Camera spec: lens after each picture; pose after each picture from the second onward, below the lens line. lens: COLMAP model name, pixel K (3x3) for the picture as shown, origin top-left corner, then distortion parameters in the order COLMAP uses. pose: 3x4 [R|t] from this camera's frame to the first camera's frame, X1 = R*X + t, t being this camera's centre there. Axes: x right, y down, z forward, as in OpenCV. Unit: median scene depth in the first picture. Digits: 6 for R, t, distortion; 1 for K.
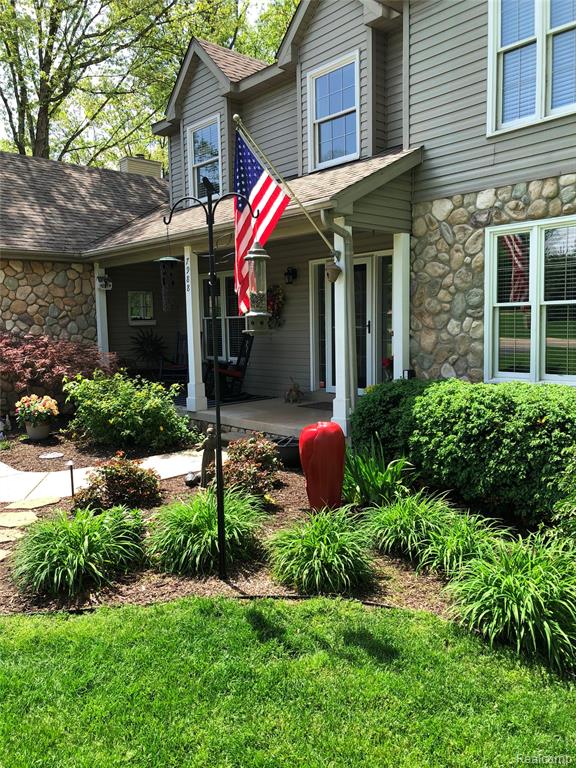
lens RADIAL K [[623.7, 0, 288.0], [0, 623.7, 384.0], [0, 0, 1]] dist [-0.002182, -0.000532]
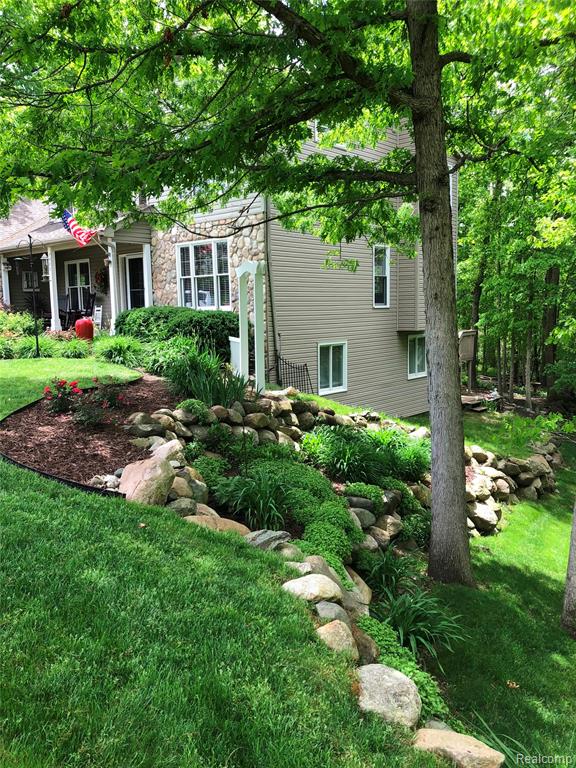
lens RADIAL K [[623.7, 0, 288.0], [0, 623.7, 384.0], [0, 0, 1]] dist [-0.002182, -0.000532]
pose [[0.992378, -0.019937, 0.121609, 0.434651], [0.016632, 0.999466, 0.028131, 0.208546], [-0.122105, -0.025894, 0.992179, -1.340828]]
